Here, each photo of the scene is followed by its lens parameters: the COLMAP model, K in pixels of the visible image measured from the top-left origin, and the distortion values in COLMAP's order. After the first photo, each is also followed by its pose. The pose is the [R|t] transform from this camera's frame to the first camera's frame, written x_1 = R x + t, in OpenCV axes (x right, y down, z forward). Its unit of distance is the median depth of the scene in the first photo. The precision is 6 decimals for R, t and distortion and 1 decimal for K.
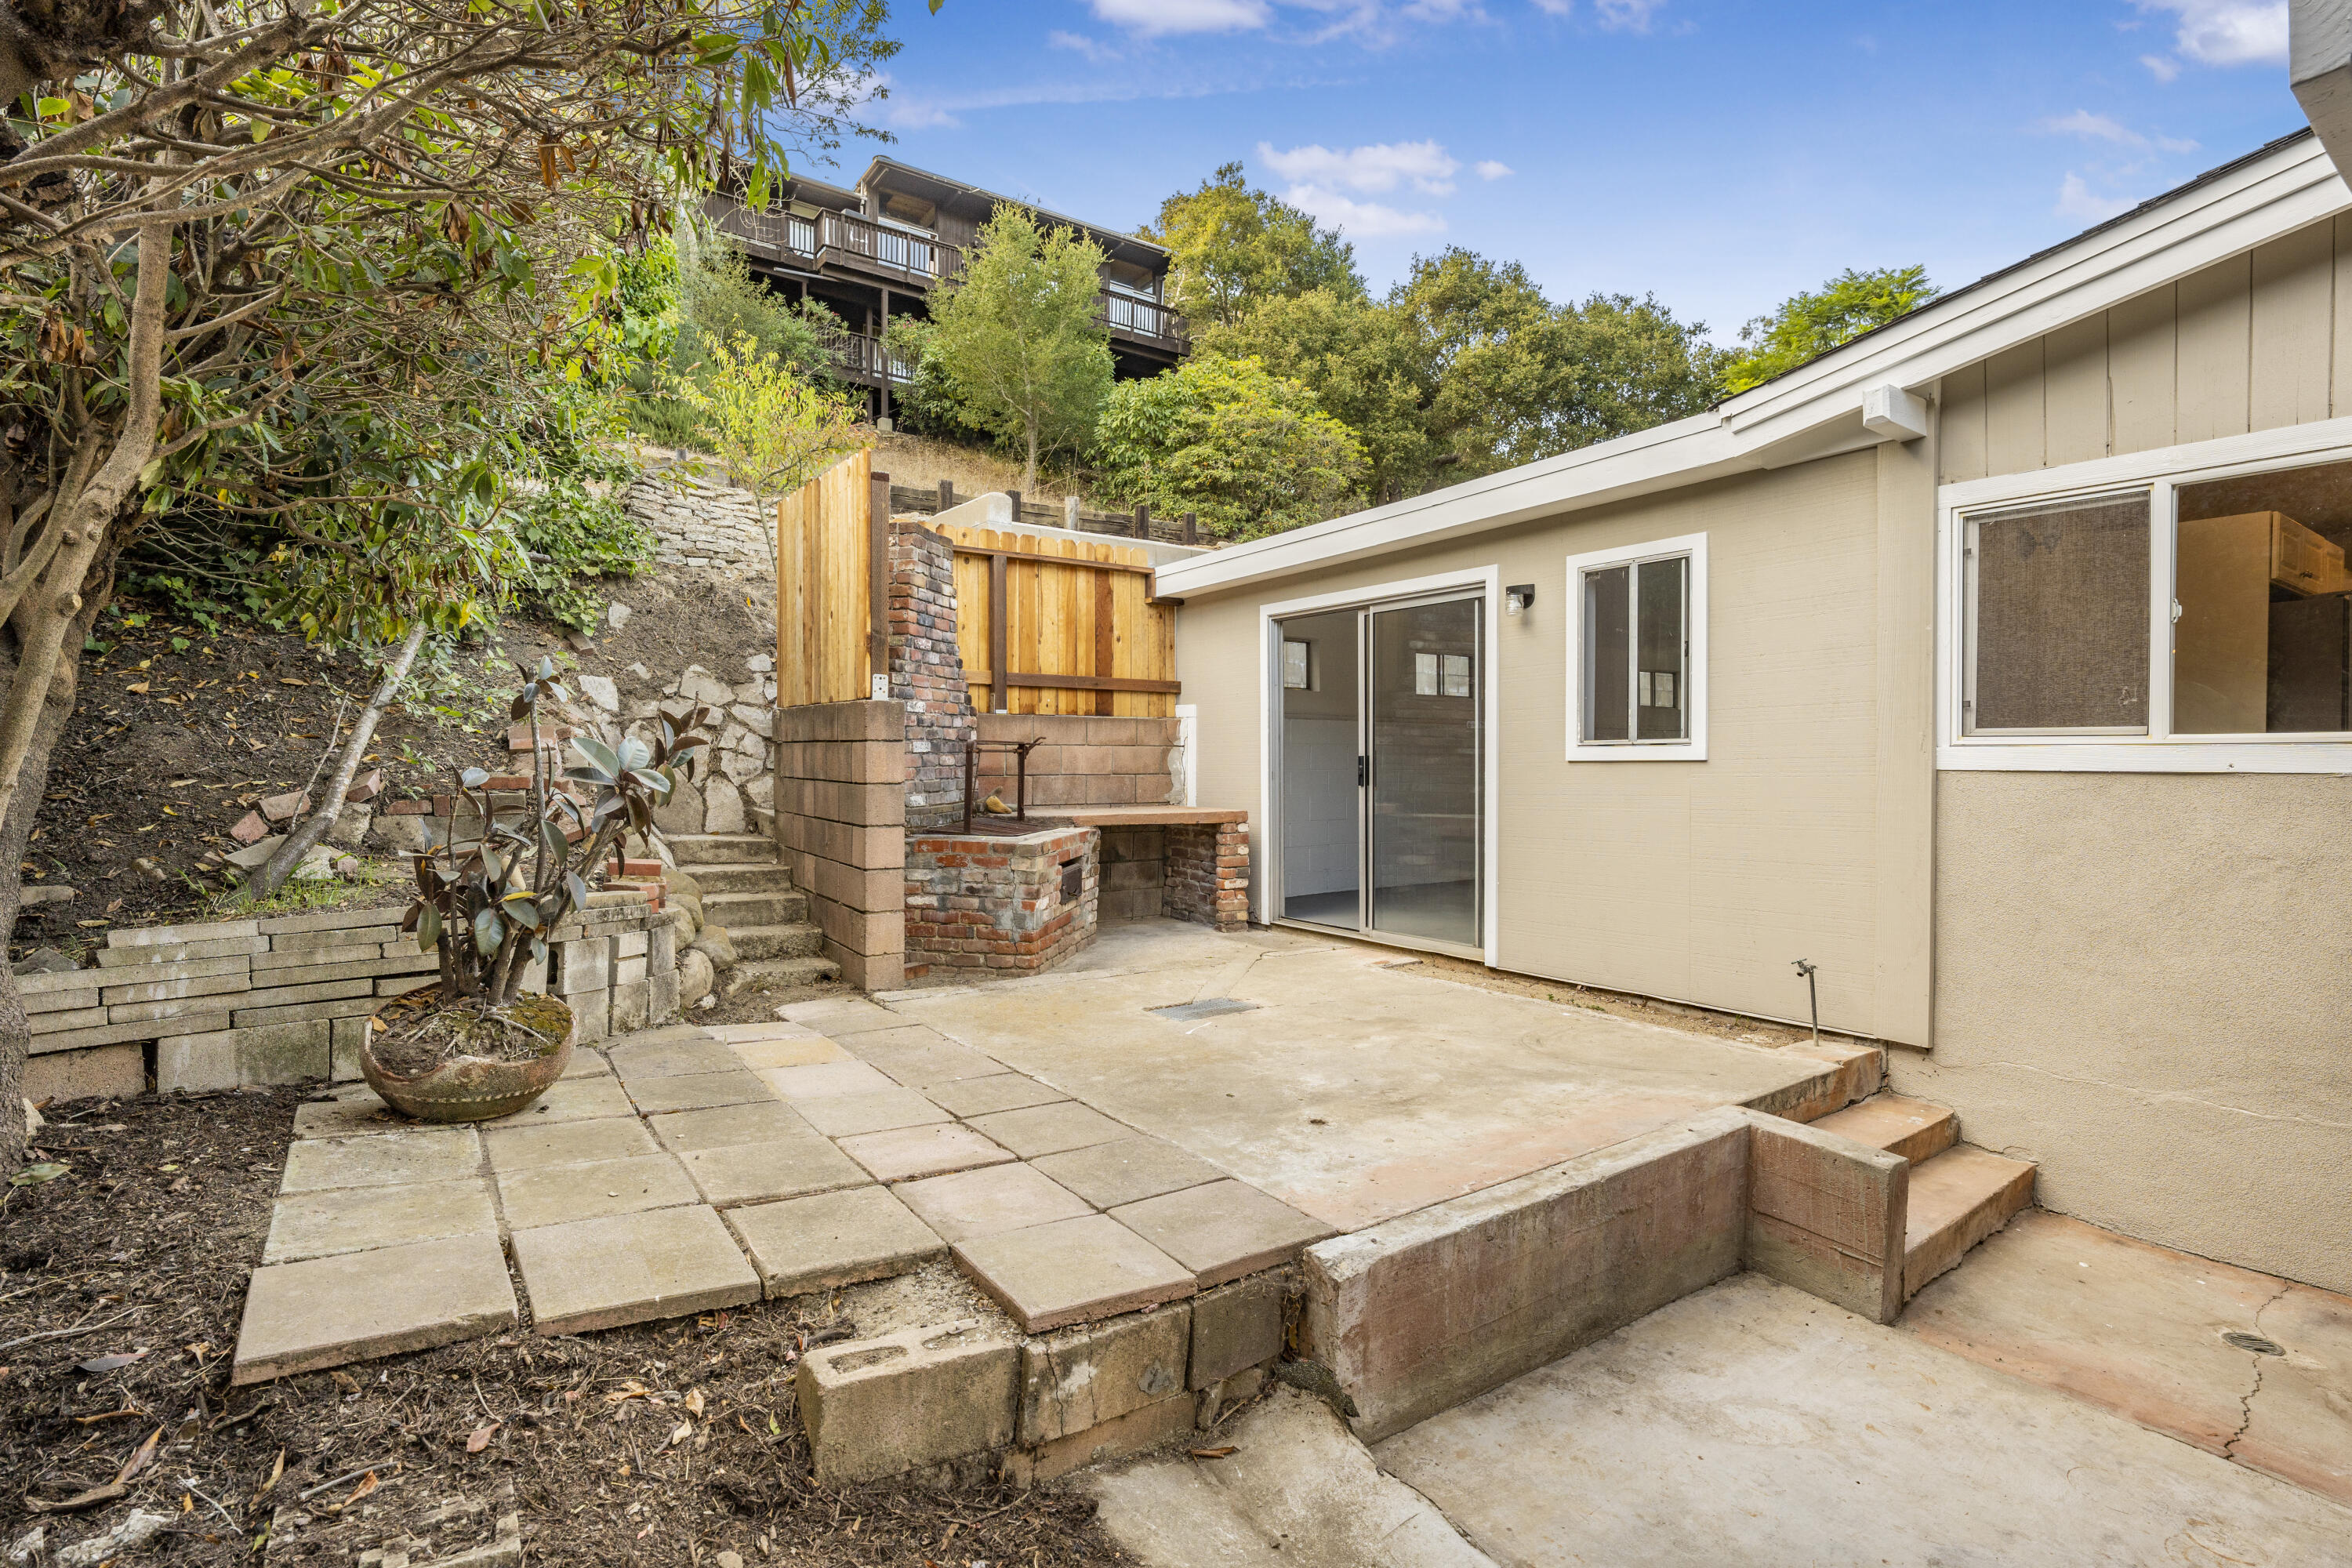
lens RADIAL K [[1148.5, 0, 1180.9], [0, 1148.5, 775.9], [0, 0, 1]] dist [-0.001226, -0.000303]
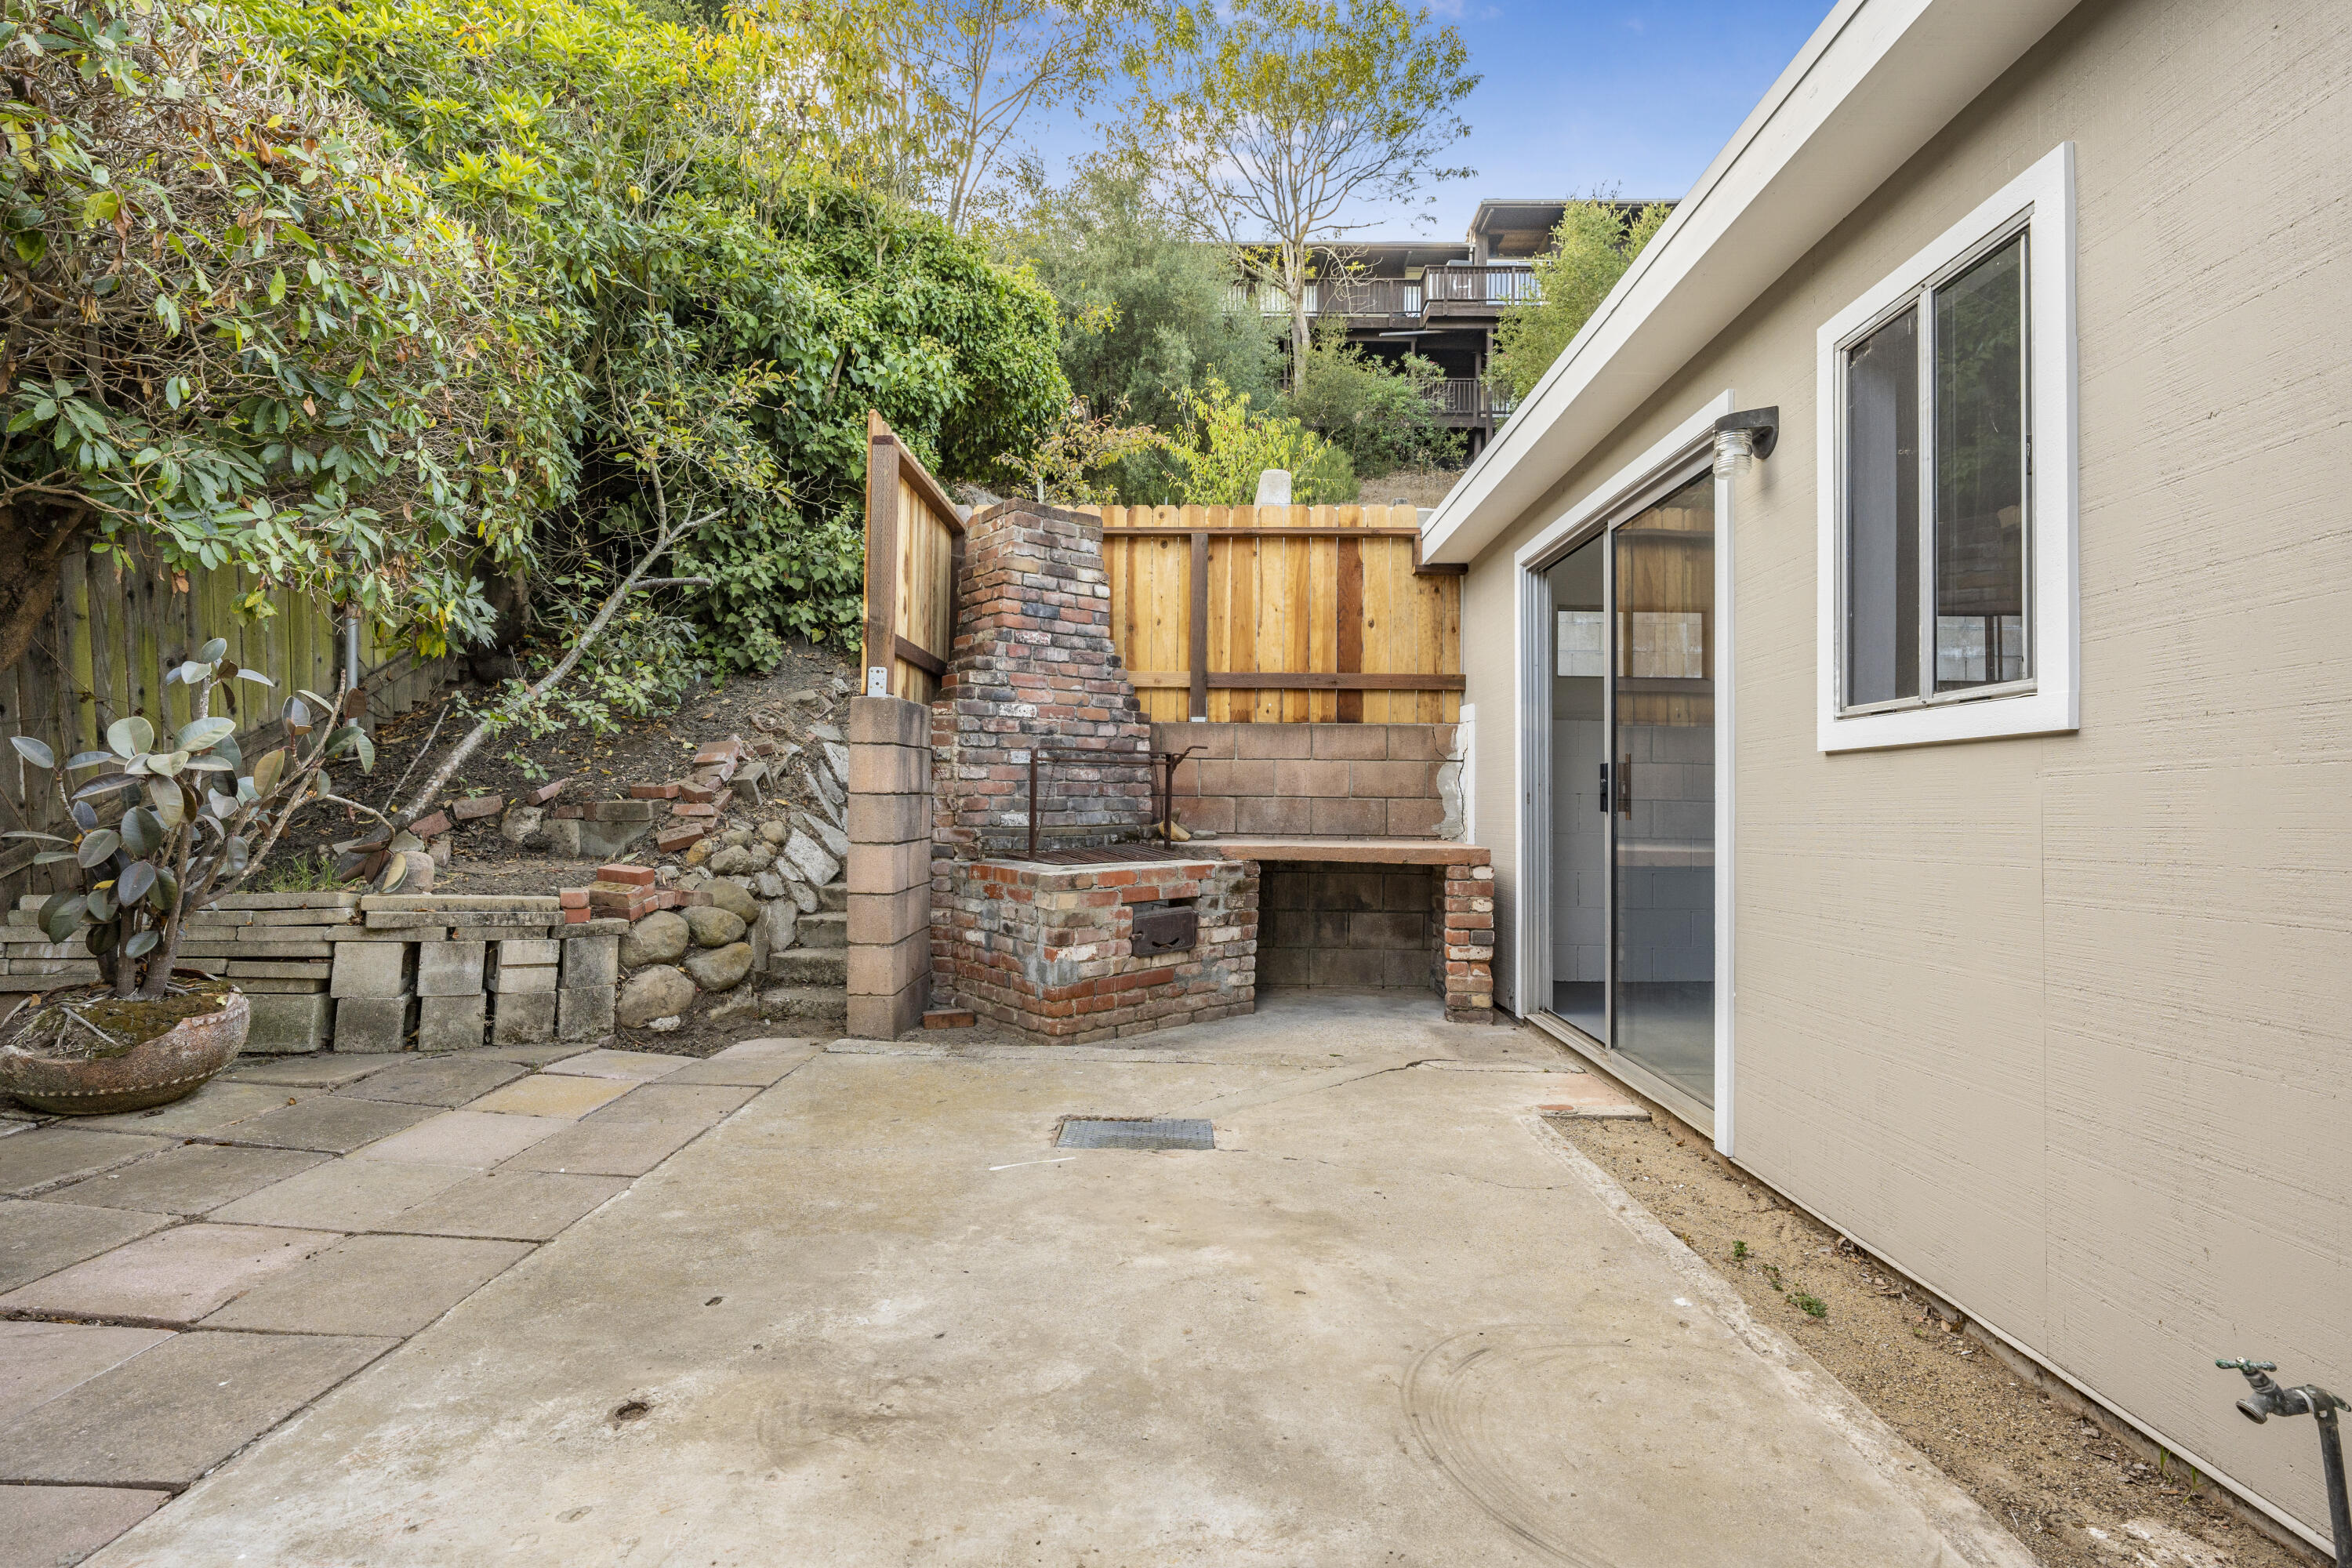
lens RADIAL K [[1073.9, 0, 1176.0], [0, 1073.9, 784.0], [0, 0, 1]] dist [-0.006007, 0.001124]
pose [[0.796877, -0.003091, -0.604134, 0.315853], [-0.018360, 0.999401, -0.029331, 0.014617], [0.603863, 0.034465, 0.796343, 0.391563]]
